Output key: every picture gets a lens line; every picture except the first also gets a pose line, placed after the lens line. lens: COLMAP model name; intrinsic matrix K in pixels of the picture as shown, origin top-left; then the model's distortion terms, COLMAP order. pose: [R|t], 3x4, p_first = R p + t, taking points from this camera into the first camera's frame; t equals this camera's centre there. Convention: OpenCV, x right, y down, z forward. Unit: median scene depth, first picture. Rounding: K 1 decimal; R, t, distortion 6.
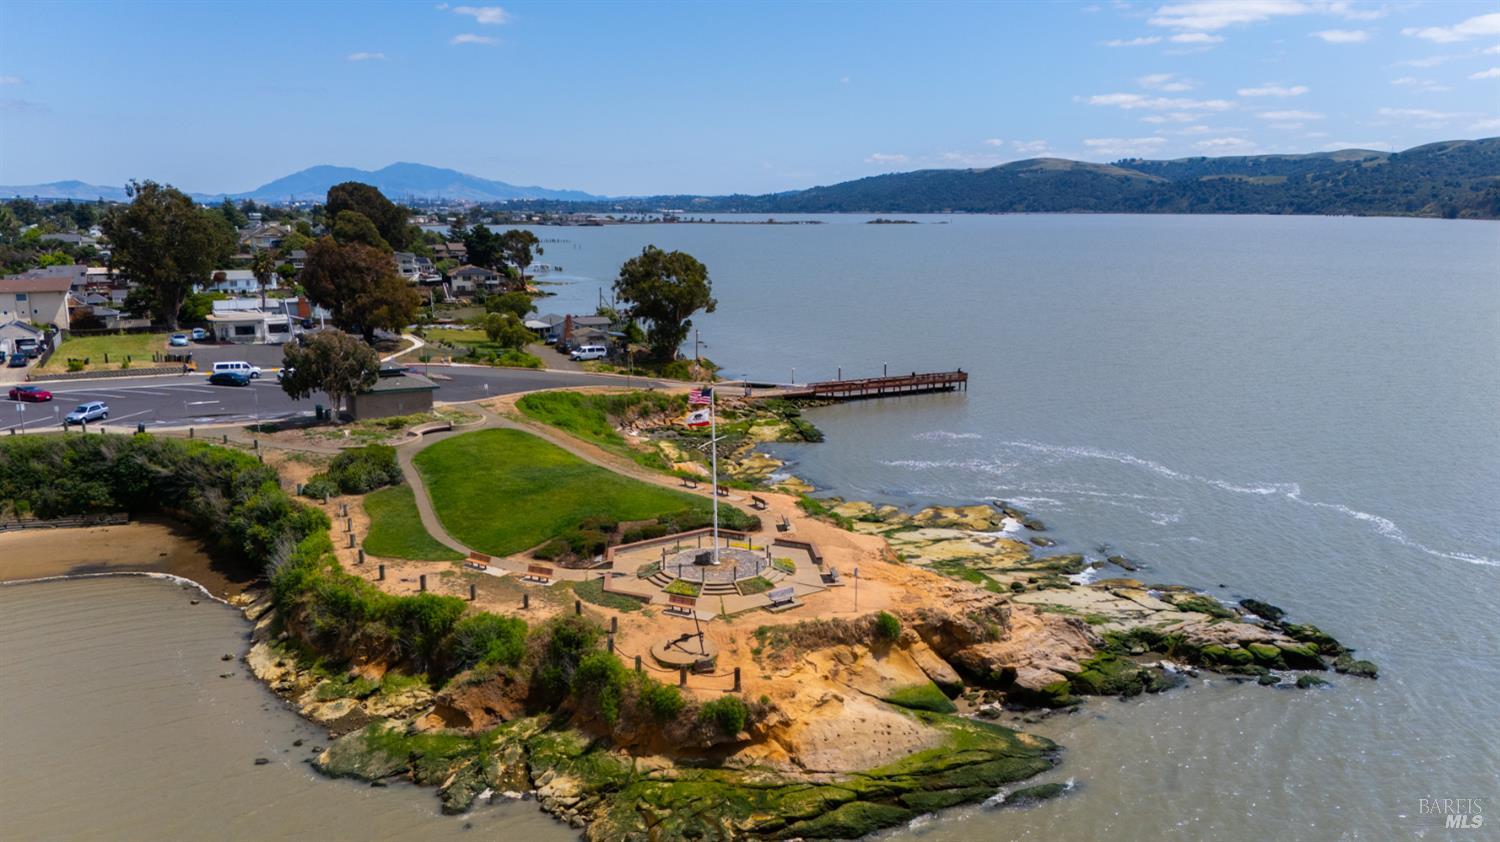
lens RADIAL K [[1080.2, 0, 743.1], [0, 1080.2, 432.0], [0, 0, 1]] dist [0.092017, -0.108053]
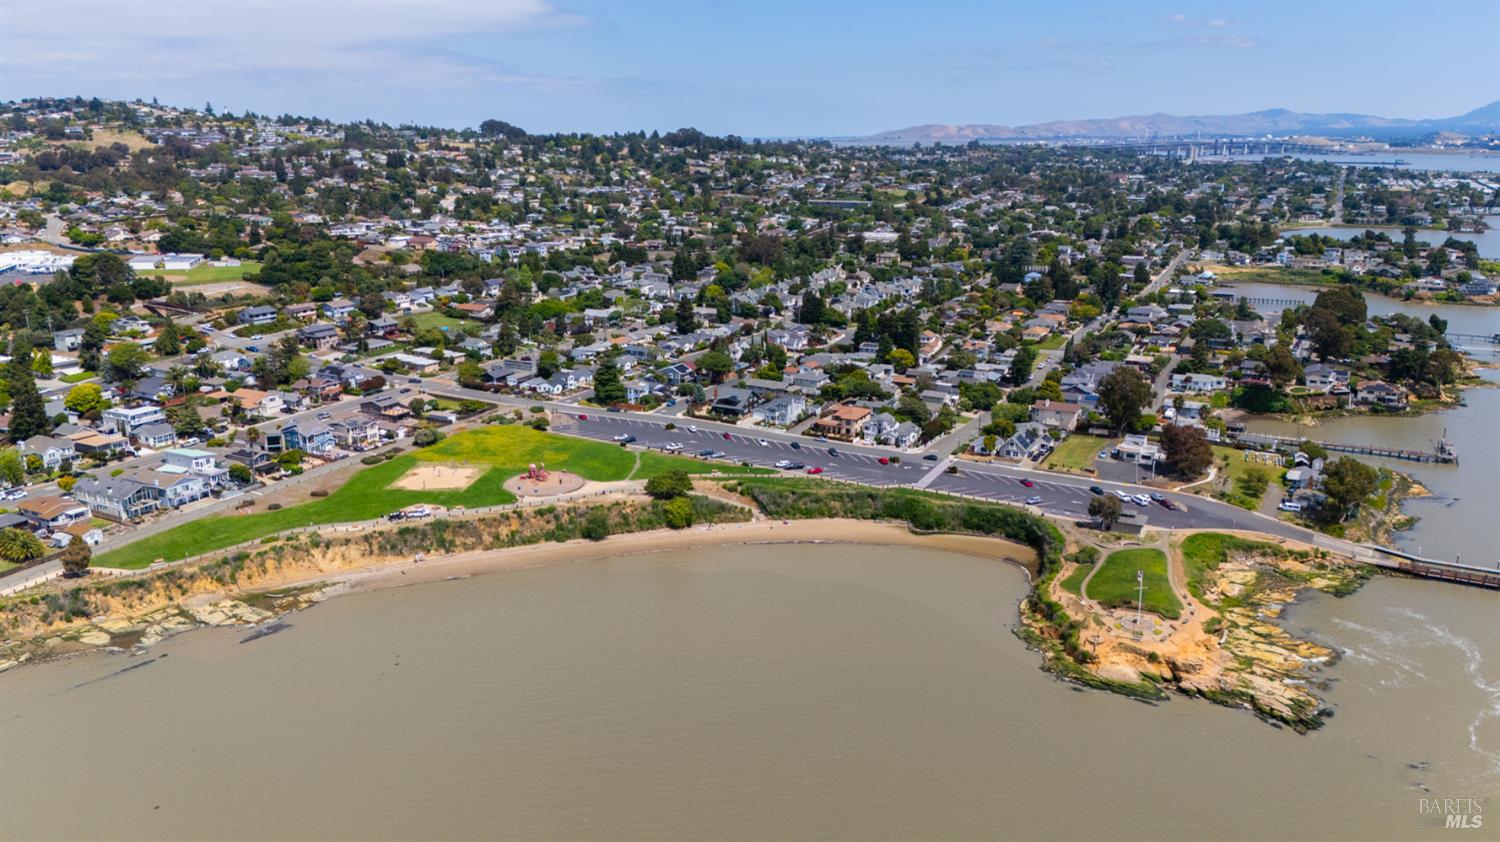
lens RADIAL K [[1067.4, 0, 744.4], [0, 1067.4, 422.9], [0, 0, 1]] dist [0.059176, -0.101789]
pose [[0.561174, 0.207978, -0.801142, 1.919463], [-0.166359, 0.976505, 0.136973, -0.771982], [0.810807, 0.056412, 0.582589, -2.037695]]
